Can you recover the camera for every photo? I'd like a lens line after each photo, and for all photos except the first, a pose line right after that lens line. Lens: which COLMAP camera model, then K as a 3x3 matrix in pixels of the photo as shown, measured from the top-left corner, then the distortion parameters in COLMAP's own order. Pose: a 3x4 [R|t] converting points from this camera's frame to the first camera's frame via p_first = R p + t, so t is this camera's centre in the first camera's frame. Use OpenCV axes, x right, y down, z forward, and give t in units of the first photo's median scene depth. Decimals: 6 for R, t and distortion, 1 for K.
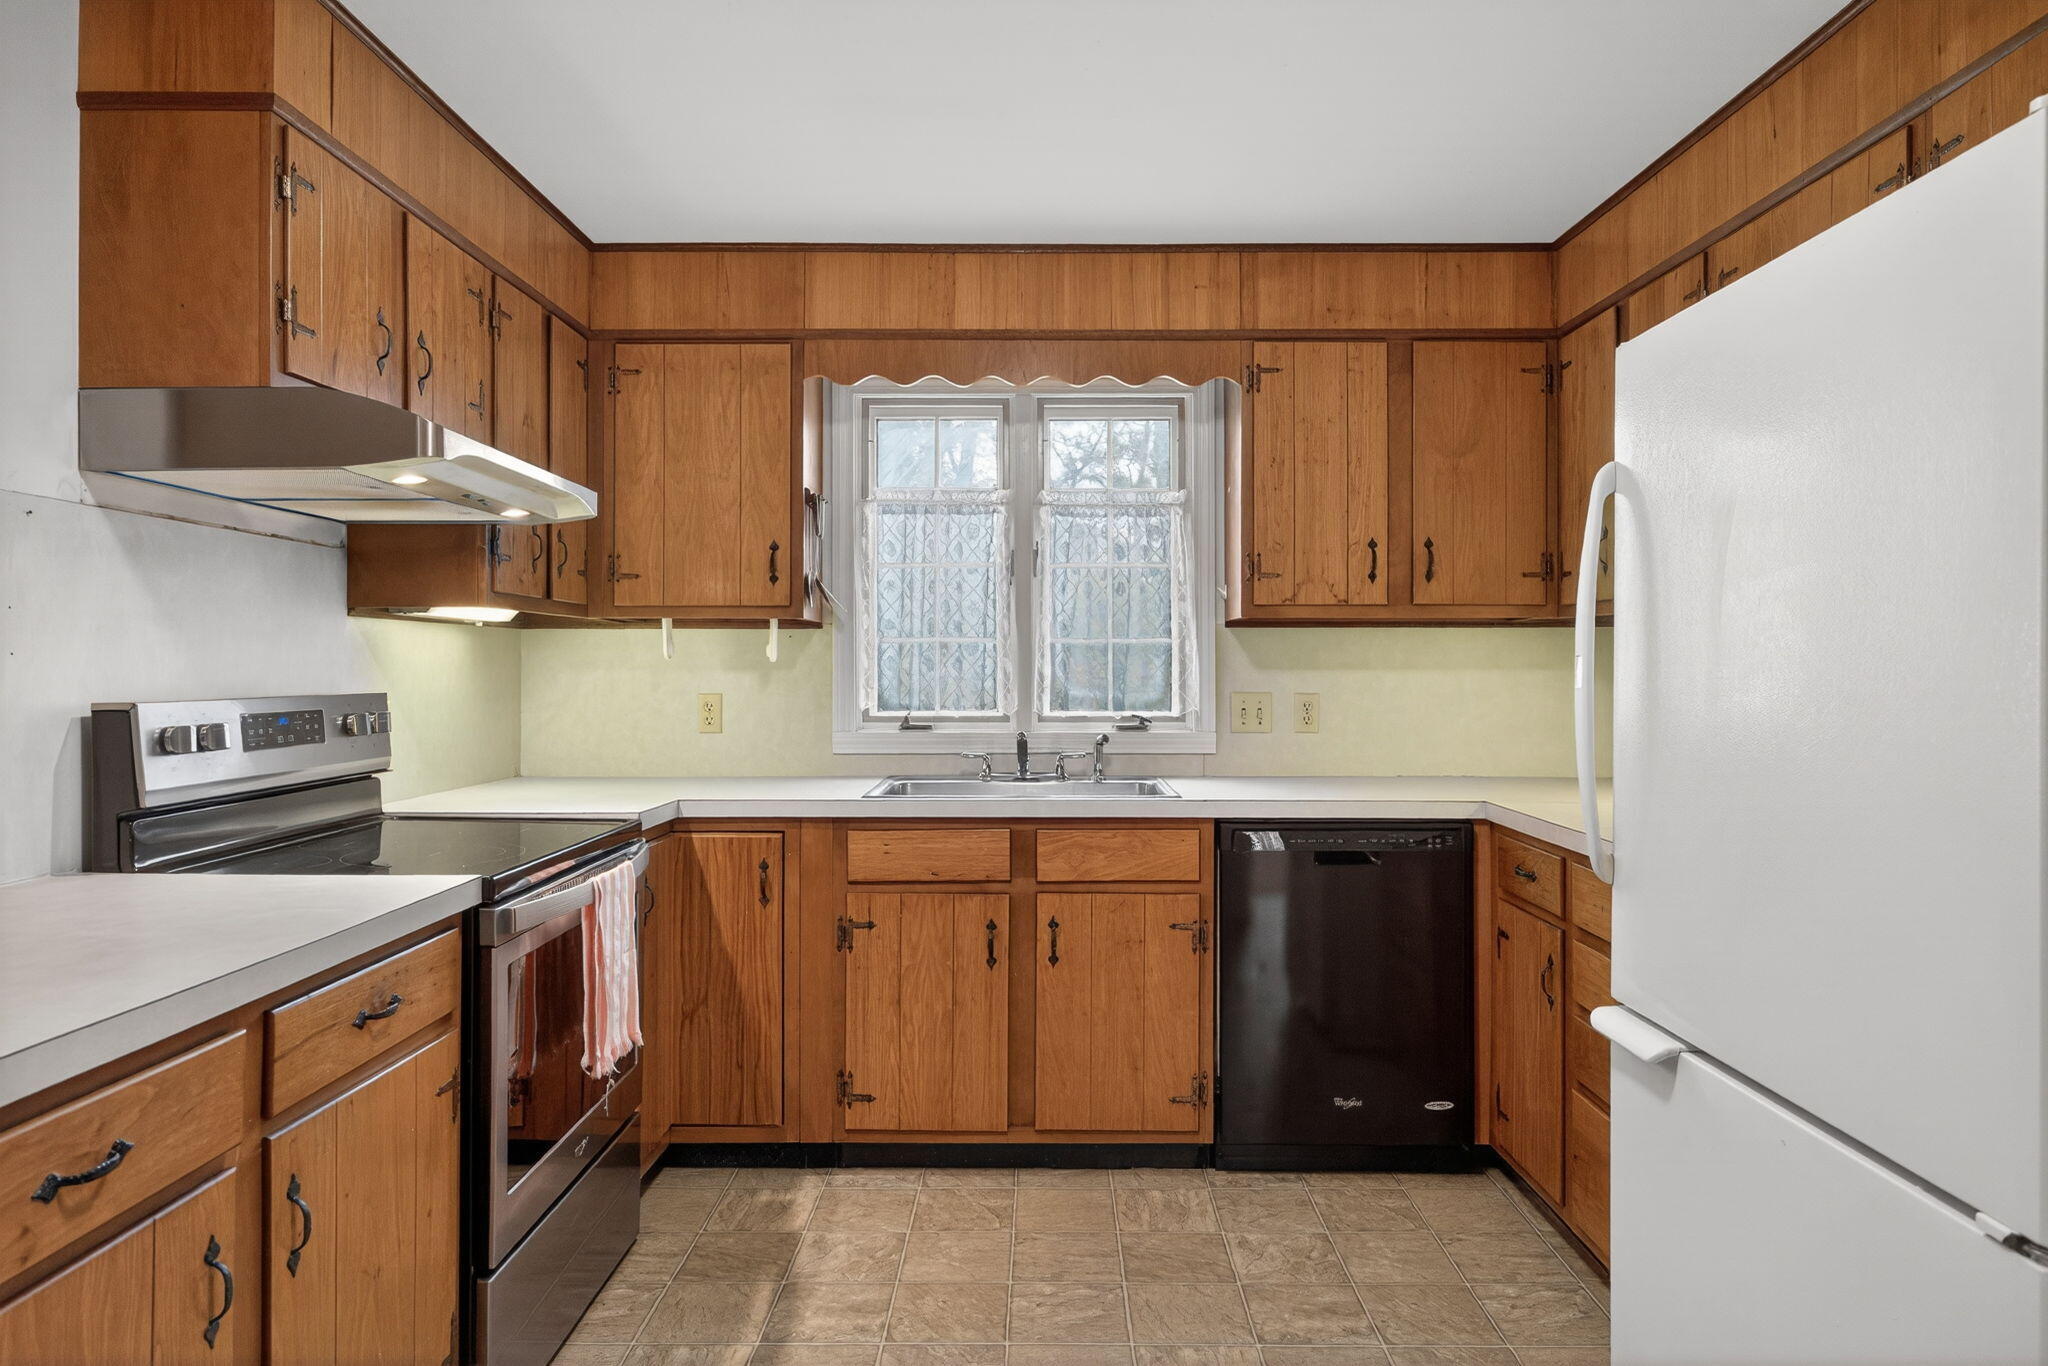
lens RADIAL K [[1262.4, 0, 1023.9], [0, 1262.4, 664.5], [0, 0, 1]] dist [-0.006864, 0.000361]
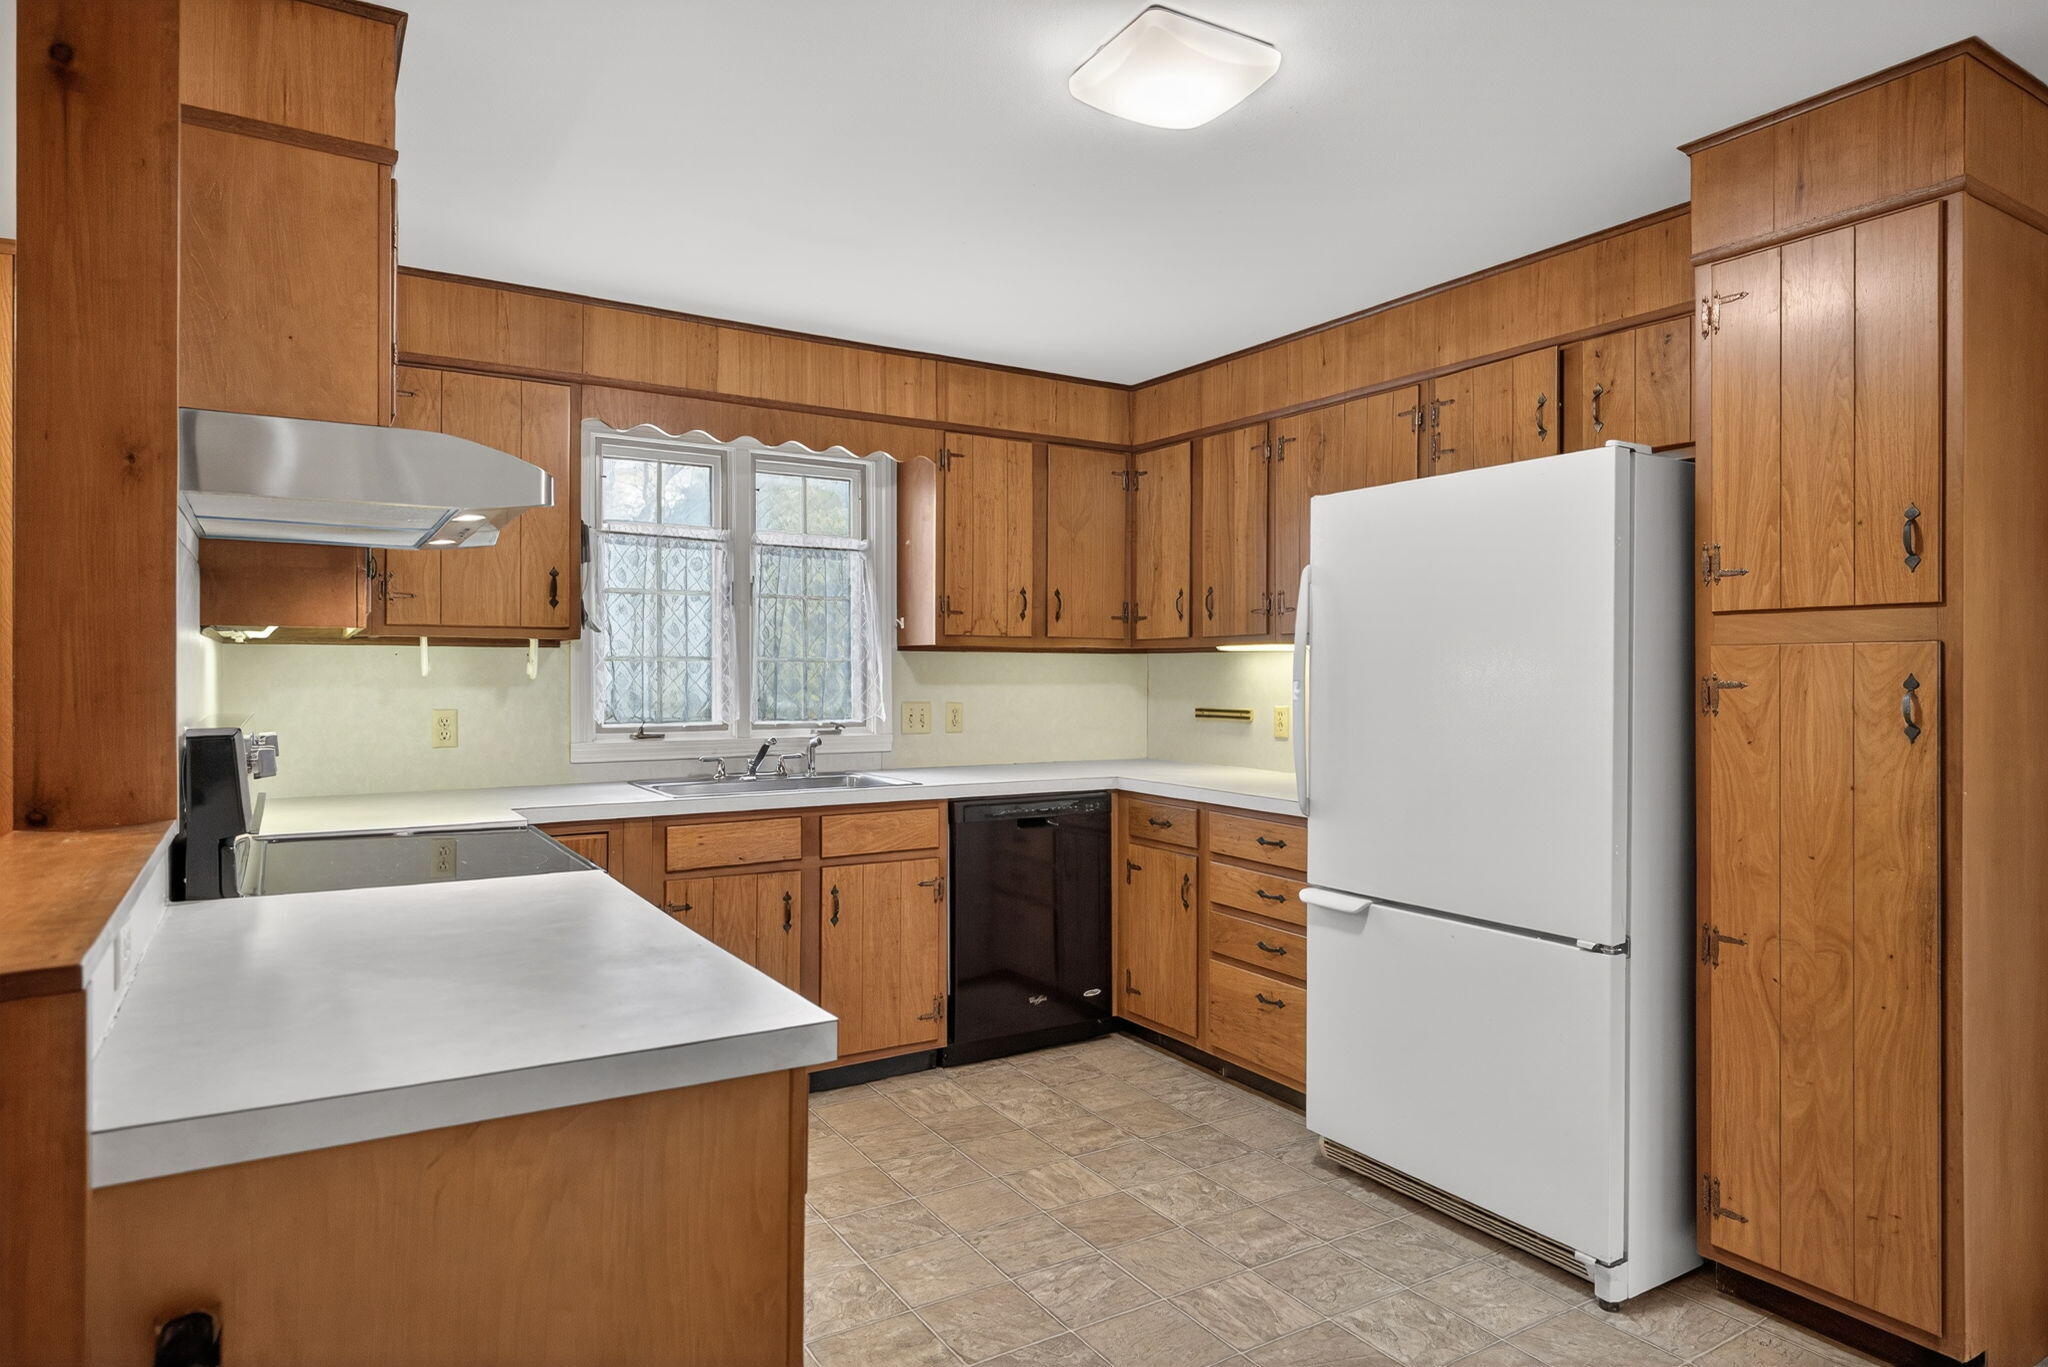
lens RADIAL K [[1202.4, 0, 1023.6], [0, 1202.4, 677.3], [0, 0, 1]] dist [-0.000305, 0.000168]
pose [[0.841716, -0.000145, 0.539921, -0.418591], [-0.003334, 0.999980, 0.005466, -0.010820], [-0.539911, -0.006401, 0.841698, -0.085564]]
